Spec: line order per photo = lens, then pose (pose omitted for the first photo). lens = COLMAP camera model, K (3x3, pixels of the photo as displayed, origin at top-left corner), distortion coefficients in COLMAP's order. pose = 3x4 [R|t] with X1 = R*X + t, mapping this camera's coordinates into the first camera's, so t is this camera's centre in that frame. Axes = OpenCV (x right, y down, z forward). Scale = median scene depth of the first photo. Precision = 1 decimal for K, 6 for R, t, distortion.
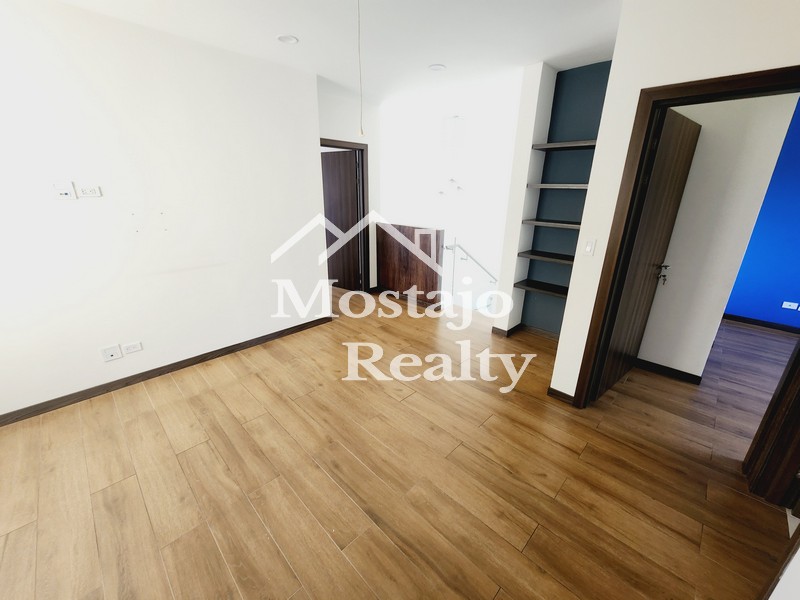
lens RADIAL K [[328.8, 0, 398.8], [0, 328.8, 299.8], [0, 0, 1]] dist [-0.000521, 0.000108]
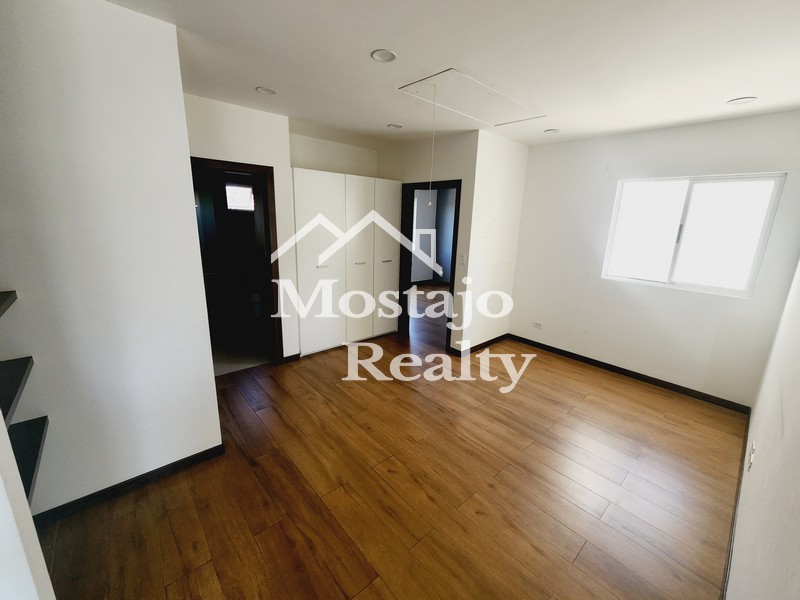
lens RADIAL K [[328.8, 0, 401.9], [0, 328.8, 299.6], [0, 0, 1]] dist [-0.000521, 0.000108]
pose [[-0.996642, -0.063610, 0.051555, -0.055485], [-0.026406, 0.845709, 0.532991, -0.716396], [-0.077504, 0.529840, -0.844549, 1.991388]]
